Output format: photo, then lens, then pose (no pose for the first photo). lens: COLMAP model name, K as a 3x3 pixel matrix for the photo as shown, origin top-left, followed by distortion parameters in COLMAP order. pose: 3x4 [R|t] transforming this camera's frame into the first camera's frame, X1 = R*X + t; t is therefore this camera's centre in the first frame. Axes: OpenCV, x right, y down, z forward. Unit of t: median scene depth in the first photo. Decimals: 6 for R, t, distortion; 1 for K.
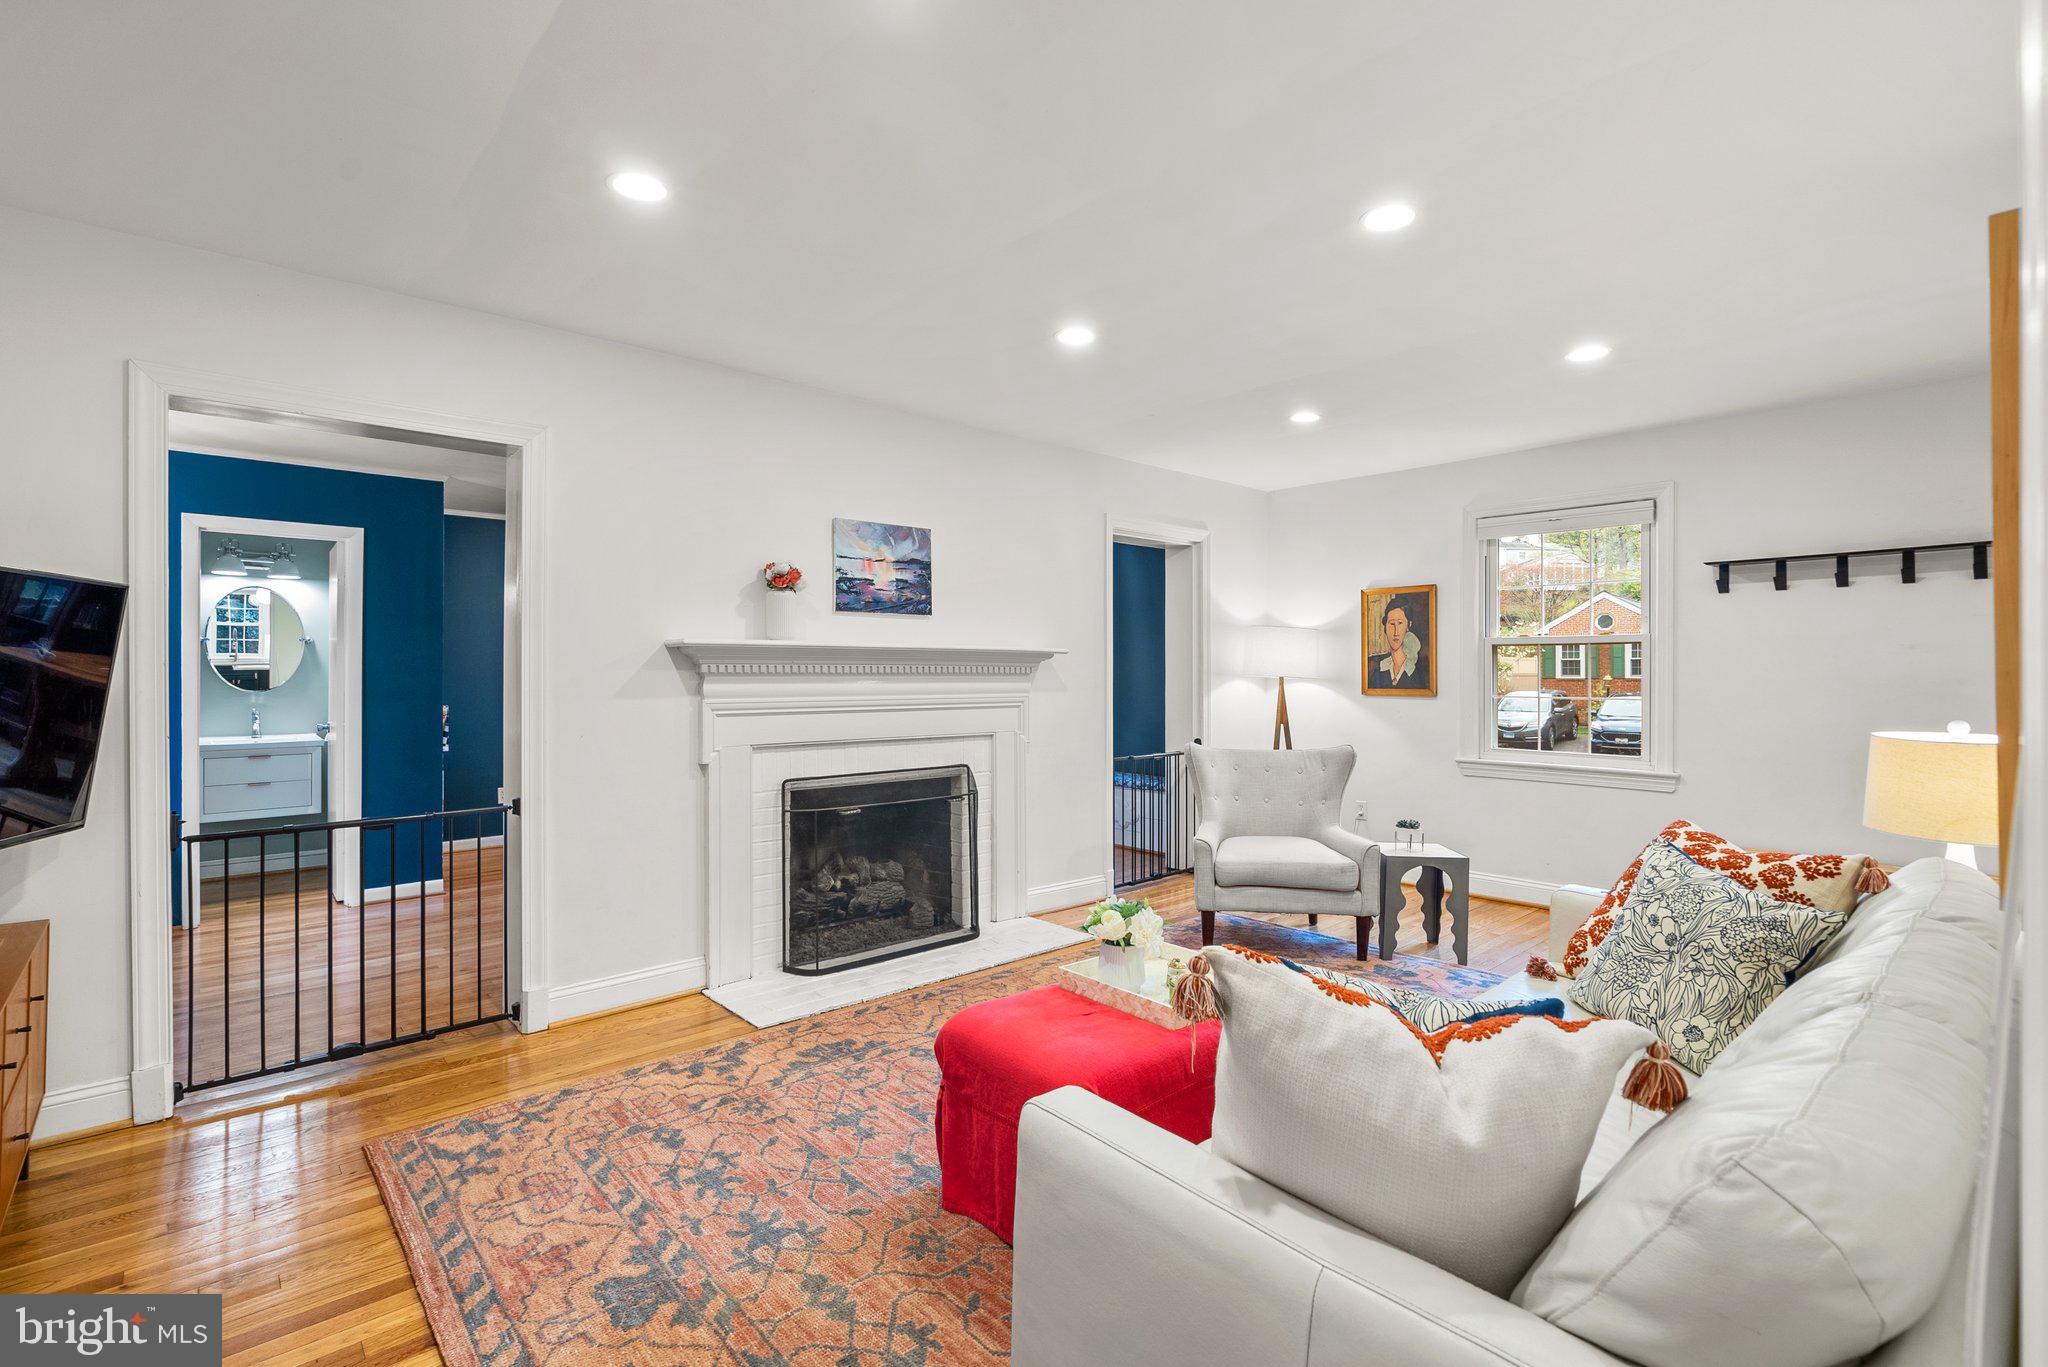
lens RADIAL K [[924.2, 0, 1024.6], [0, 924.2, 673.4], [0, 0, 1]] dist [0.000117, 0.000011]
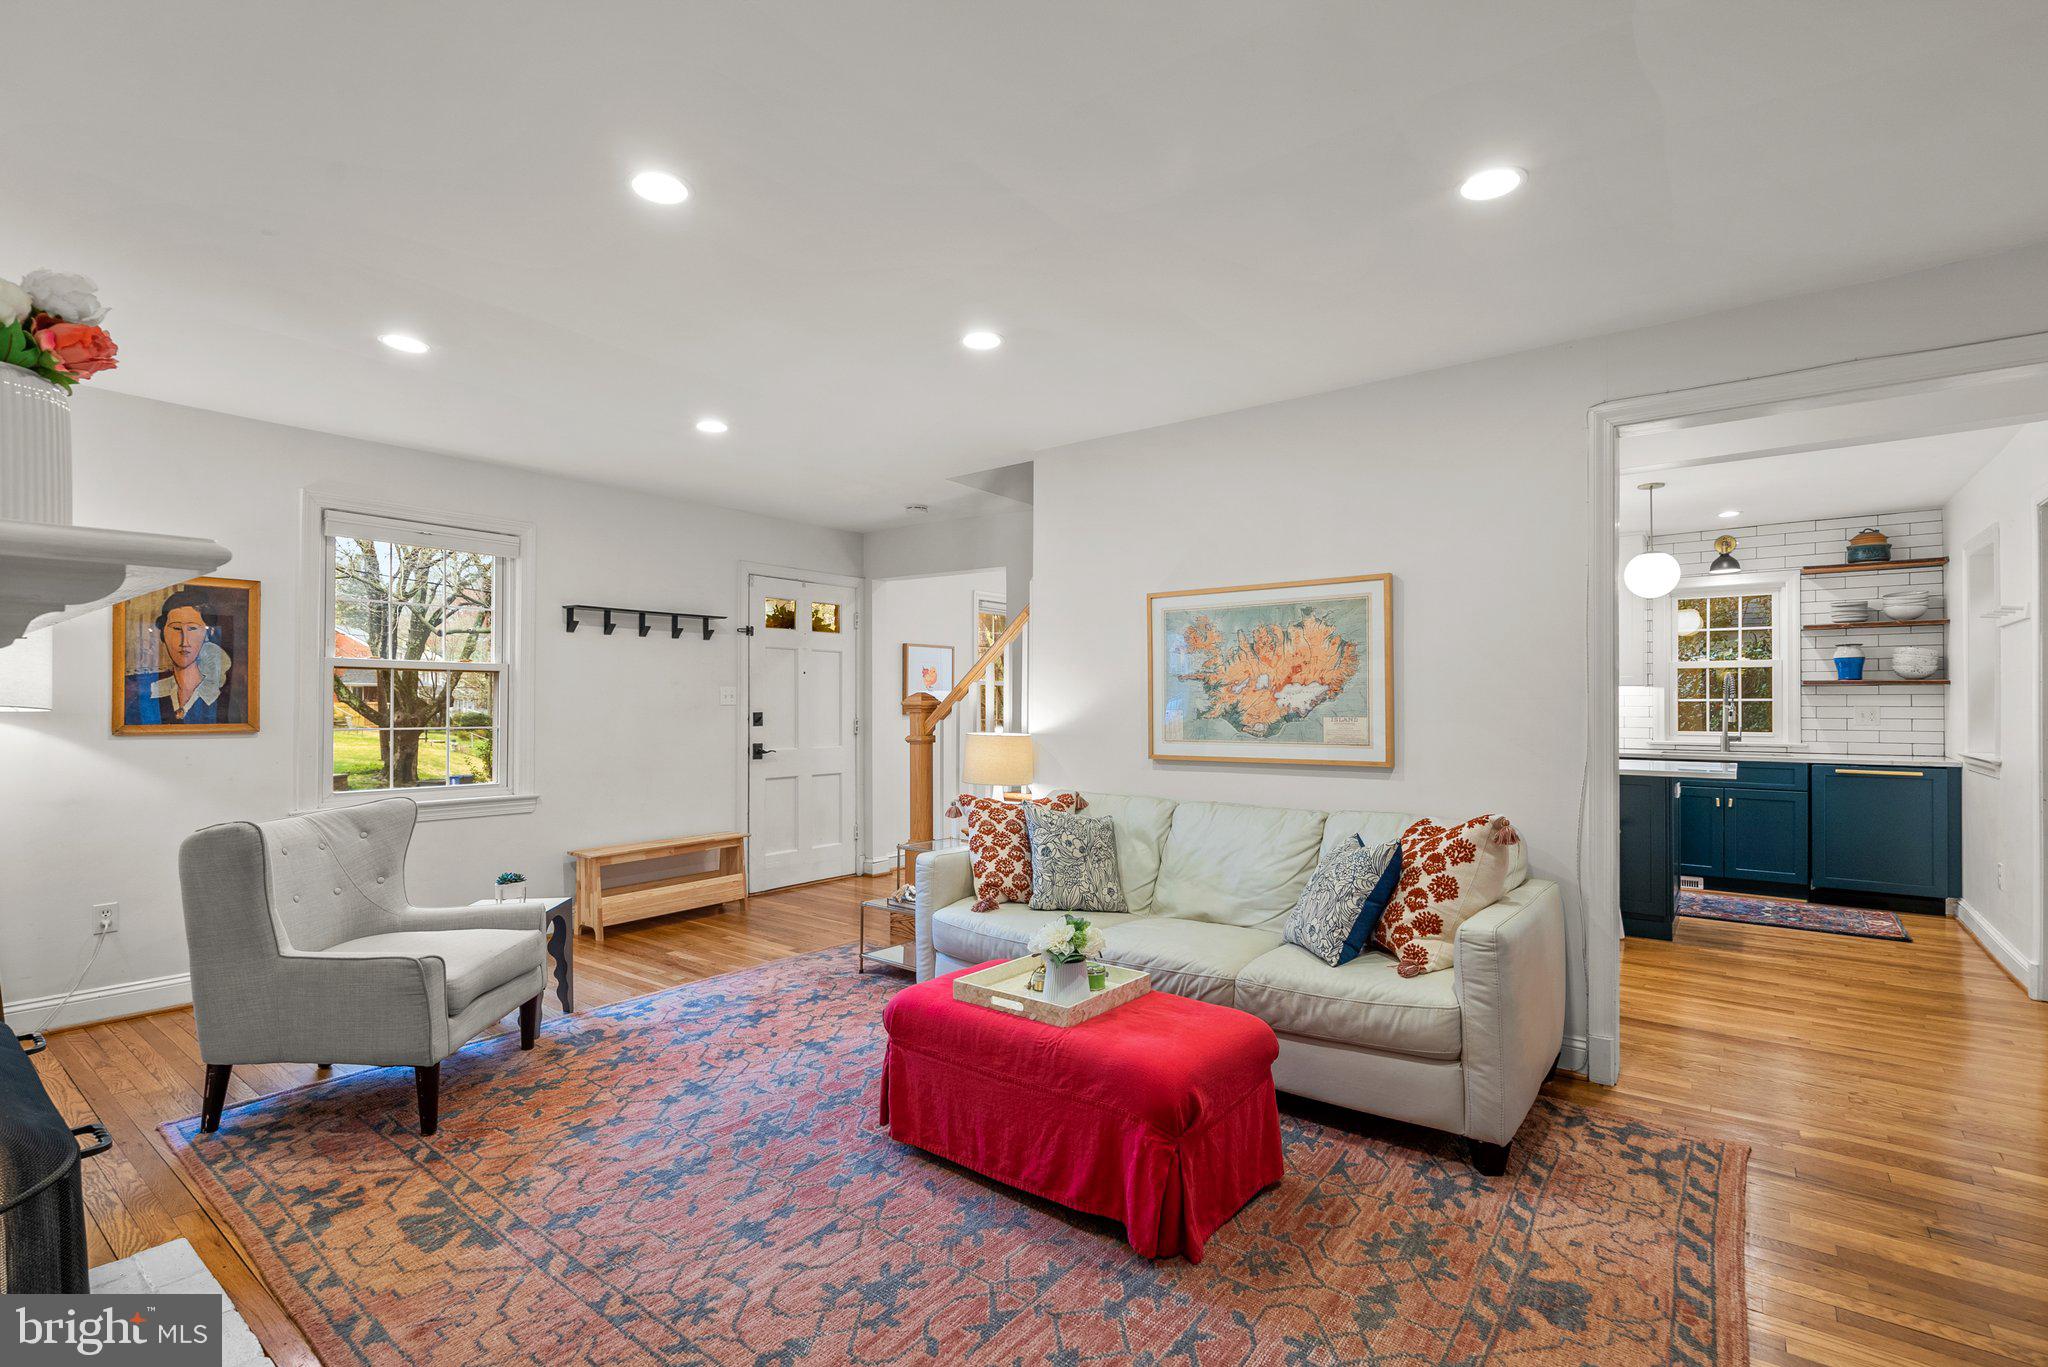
lens RADIAL K [[925.5, 0, 1020.1], [0, 925.5, 701.2], [0, 0, 1]] dist [-0.000553, 0.000324]
pose [[-0.169476, 0.002227, 0.985532, -0.522320], [-0.000775, 0.999997, -0.002393, 0.001618], [-0.985534, -0.001169, -0.169473, 0.704694]]
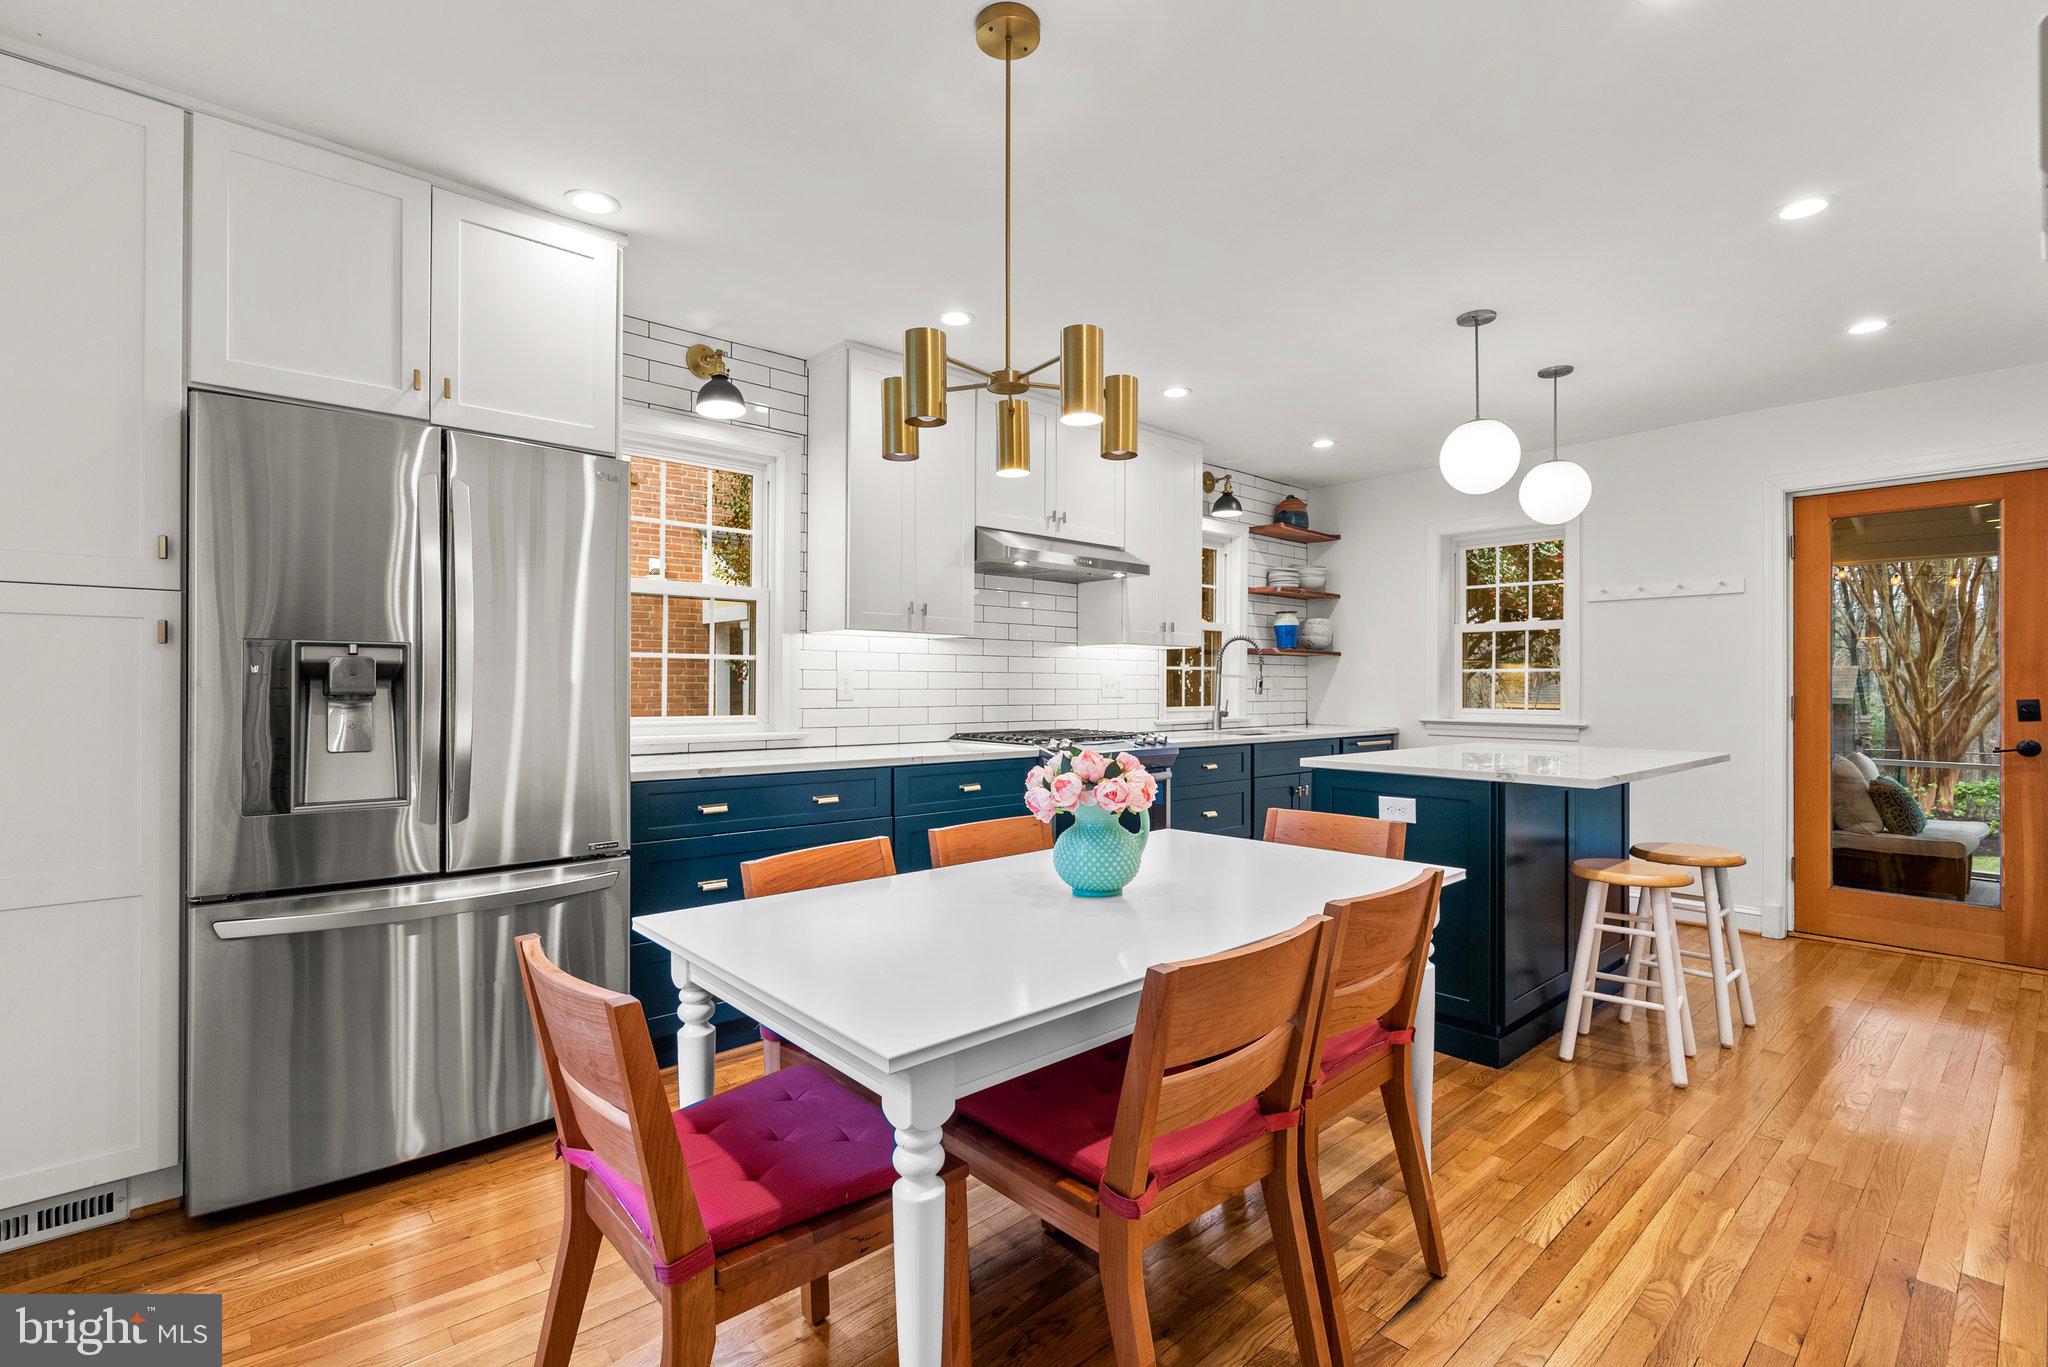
lens RADIAL K [[944.5, 0, 1019.2], [0, 944.5, 682.6], [0, 0, 1]] dist [-0.002225, -0.000042]
pose [[-0.999941, -0.006961, 0.008385, 1.125672], [-0.006965, 0.999976, -0.000521, 0.018583], [-0.008381, -0.000579, -0.999965, 0.601961]]
